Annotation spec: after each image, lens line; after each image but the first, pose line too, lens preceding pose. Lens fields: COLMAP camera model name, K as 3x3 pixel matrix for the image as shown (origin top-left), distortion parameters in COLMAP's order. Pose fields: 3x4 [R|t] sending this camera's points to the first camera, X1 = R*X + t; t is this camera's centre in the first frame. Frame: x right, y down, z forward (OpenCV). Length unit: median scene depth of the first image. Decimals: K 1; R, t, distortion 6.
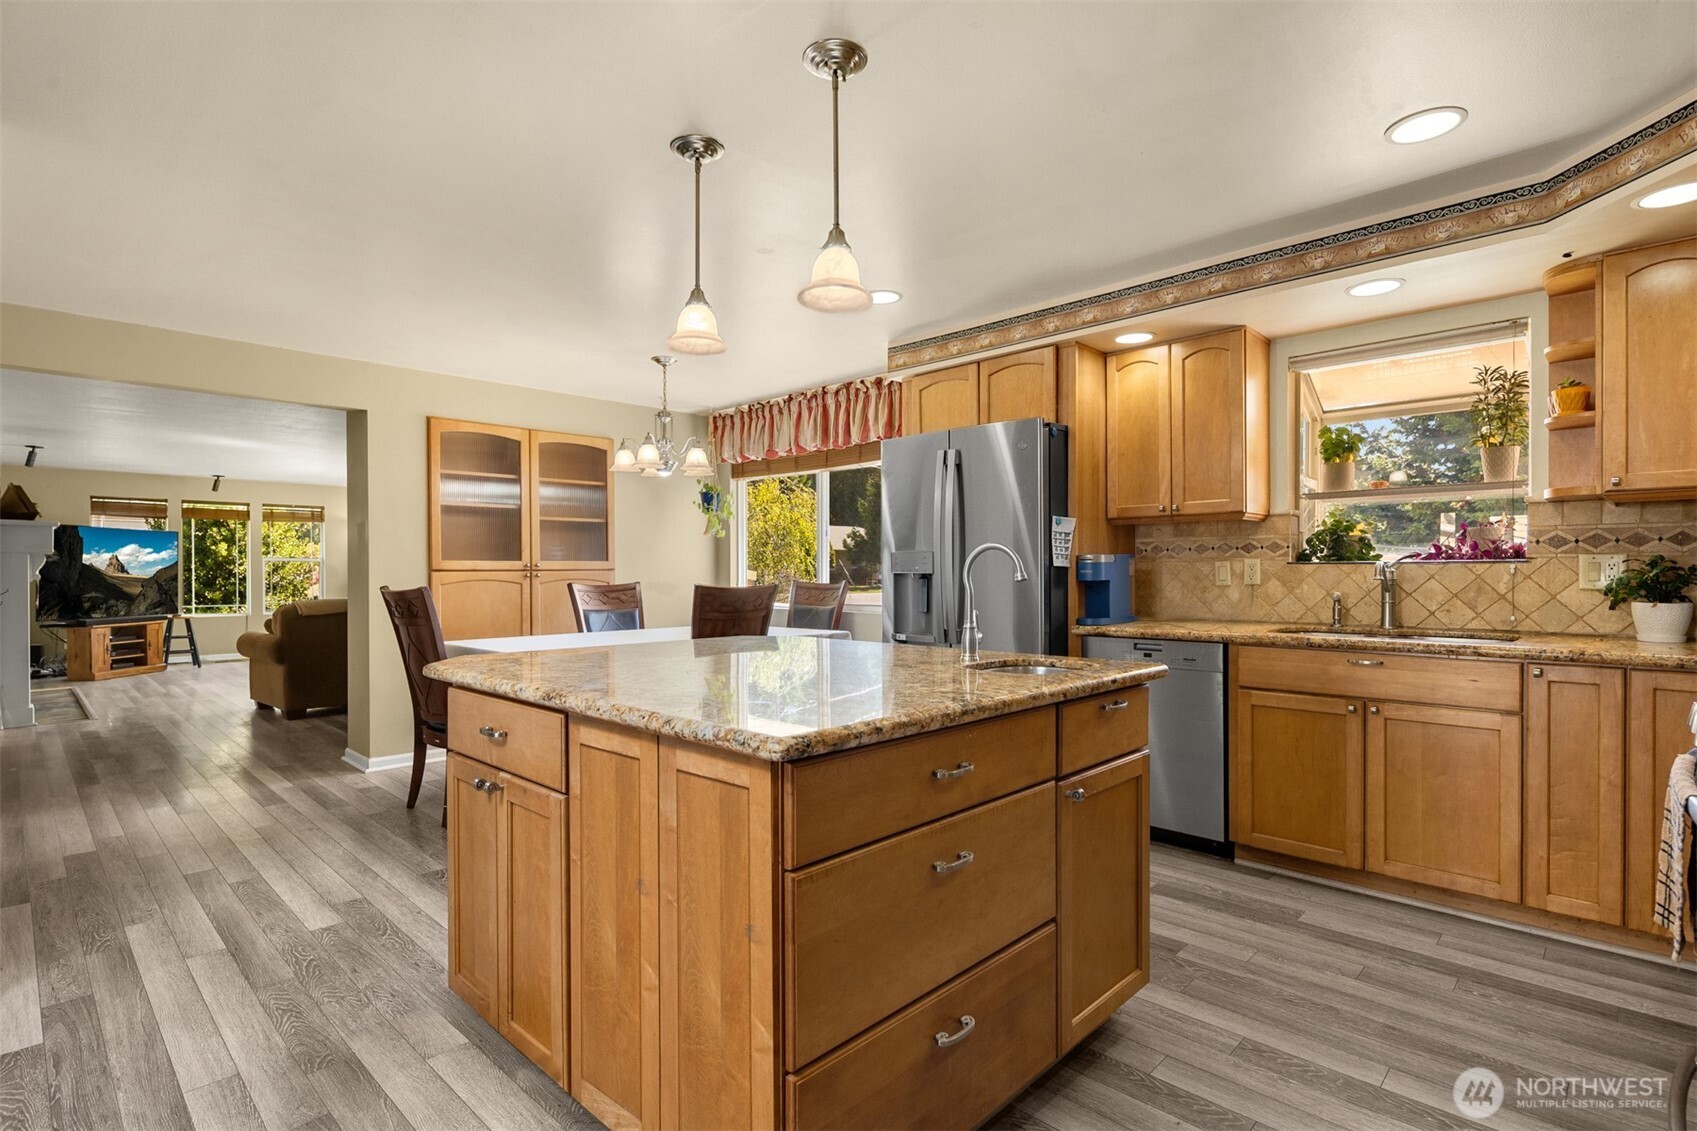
lens RADIAL K [[820.0, 0, 848.5], [0, 820.0, 575.9], [0, 0, 1]] dist [-0.001053, -0.000530]
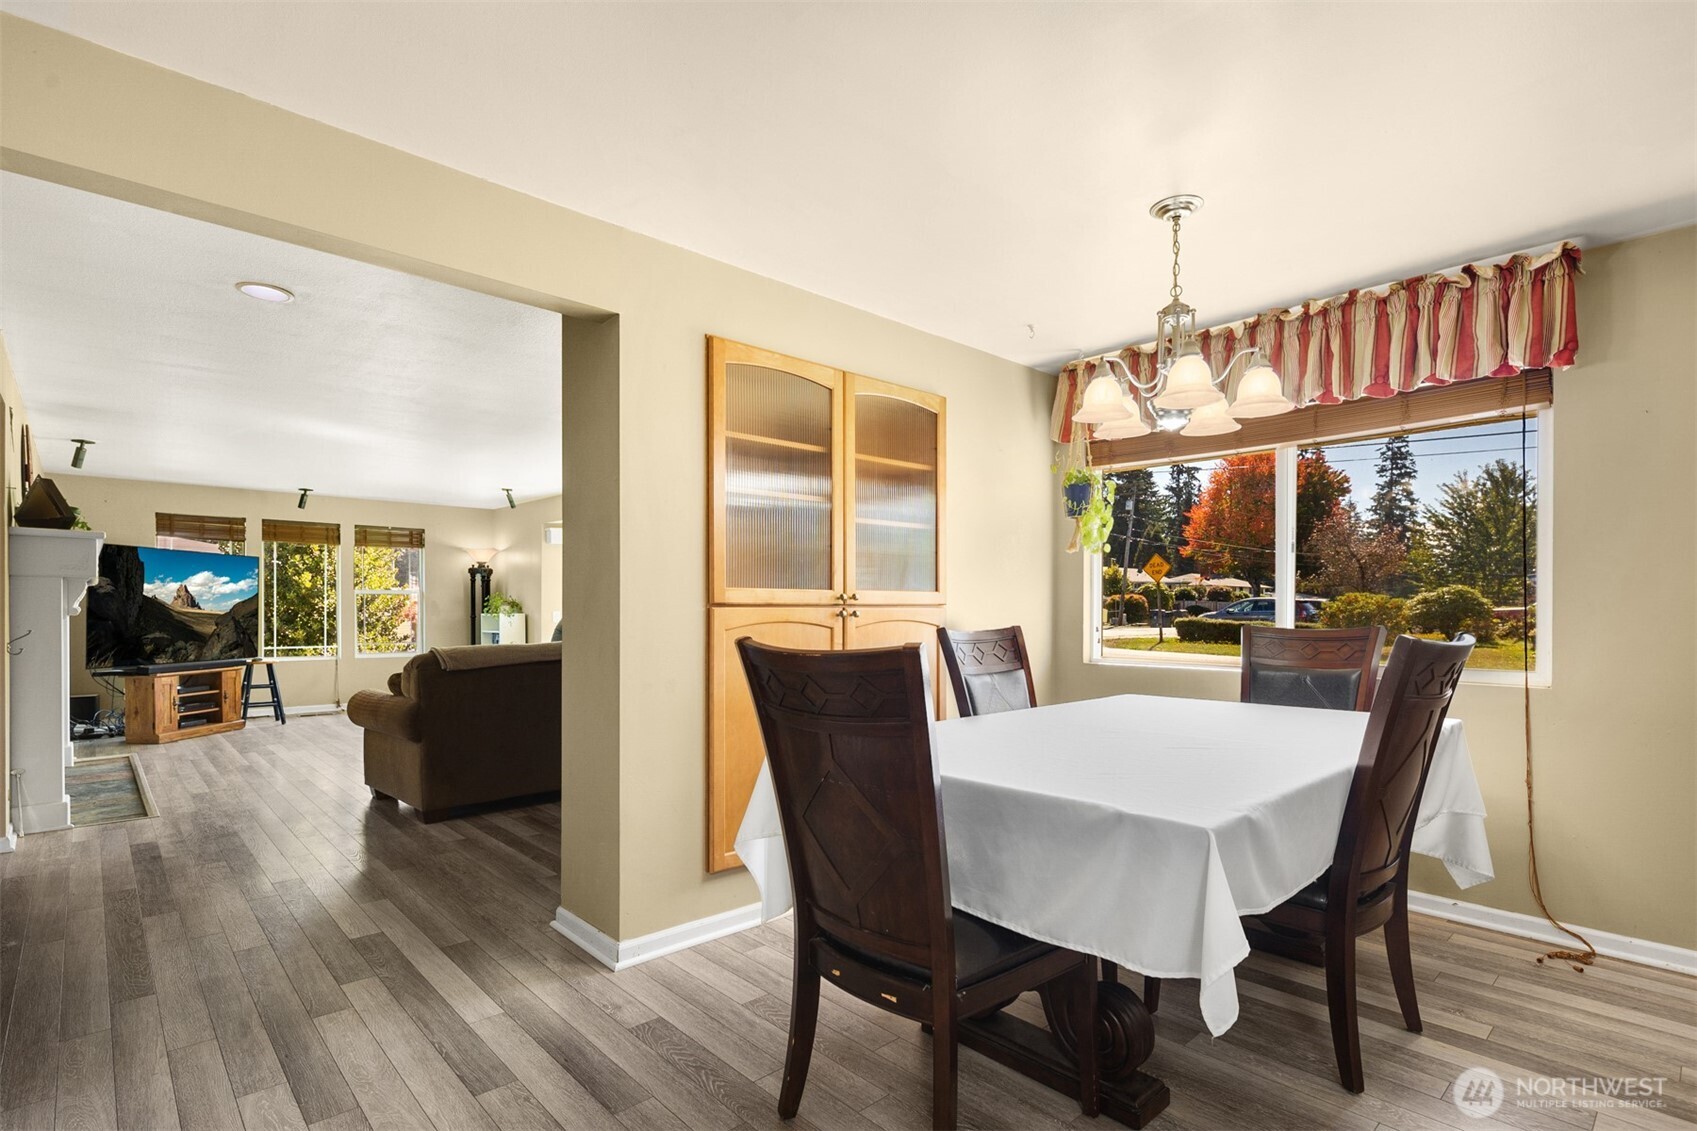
lens RADIAL K [[817.8, 0, 845.8], [0, 817.8, 615.7], [0, 0, 1]] dist [0.004764, 0.000413]
pose [[0.998601, 0.003940, -0.052722, -0.208797], [-0.003772, 0.999988, 0.003274, -0.000645], [0.052734, -0.003071, 0.998604, 0.235090]]
